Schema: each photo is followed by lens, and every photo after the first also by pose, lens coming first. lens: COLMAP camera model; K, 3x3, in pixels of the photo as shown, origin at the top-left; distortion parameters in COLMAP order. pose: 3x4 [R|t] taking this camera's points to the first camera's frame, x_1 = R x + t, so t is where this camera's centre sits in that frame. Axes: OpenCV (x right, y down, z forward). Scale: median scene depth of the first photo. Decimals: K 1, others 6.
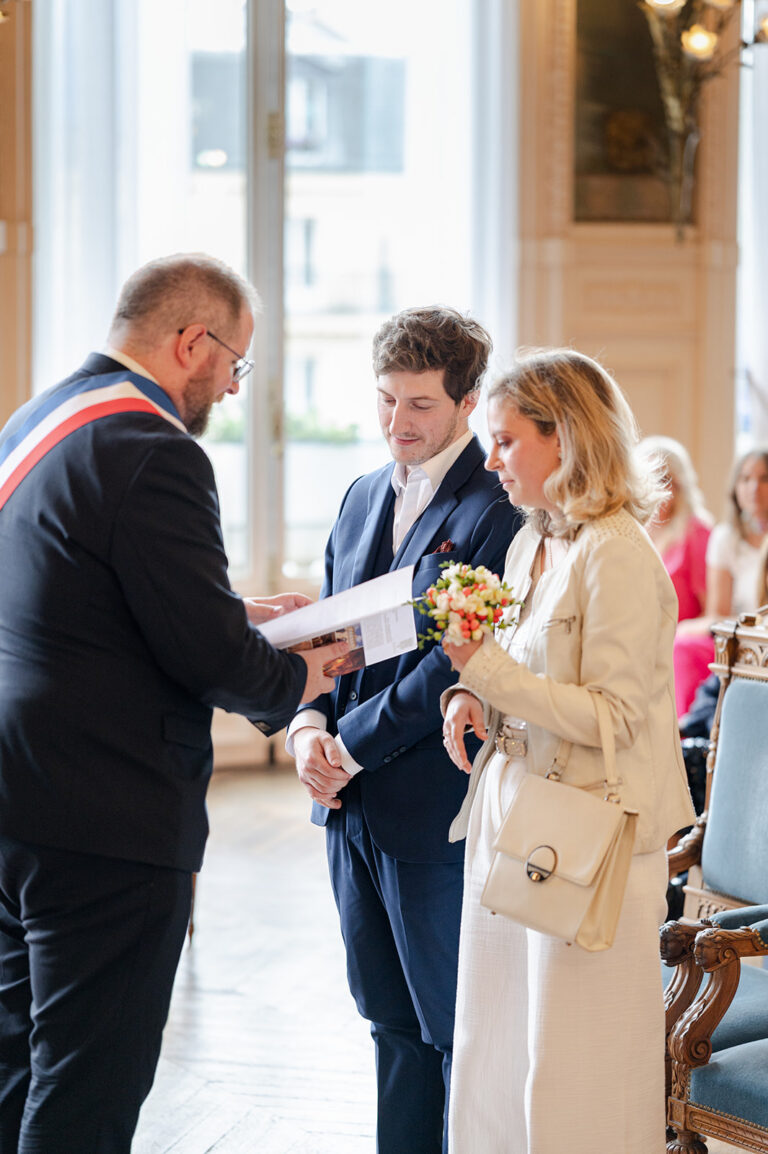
lens RADIAL K [[2774.8, 0, 380.1], [0, 2774.8, 585.4], [0, 0, 1]] dist [0.084897, 0.000000]
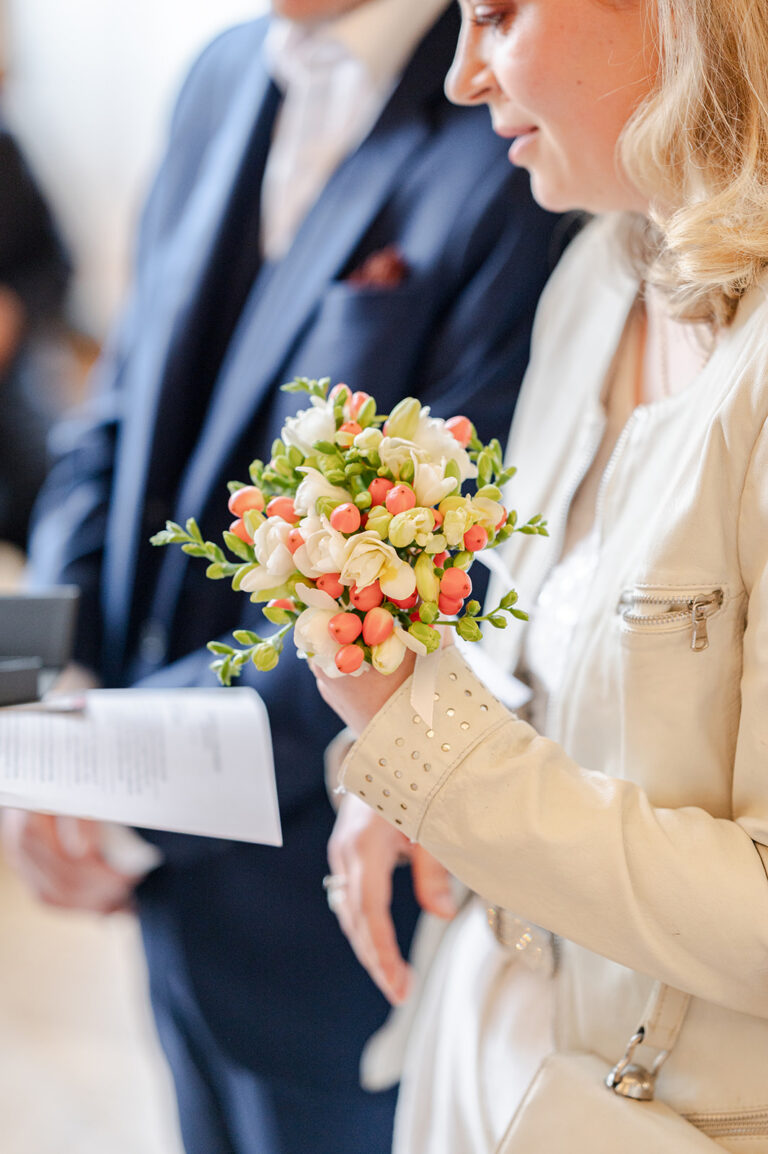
lens RADIAL K [[2774.8, 0, 387.6], [0, 2774.8, 577.1], [0, 0, 1]] dist [0.084897, 0.000000]
pose [[0.995756, 0.033243, -0.085817, 0.059868], [-0.015176, 0.979029, 0.203156, -0.051057], [0.090771, -0.200991, 0.975378, 0.700672]]
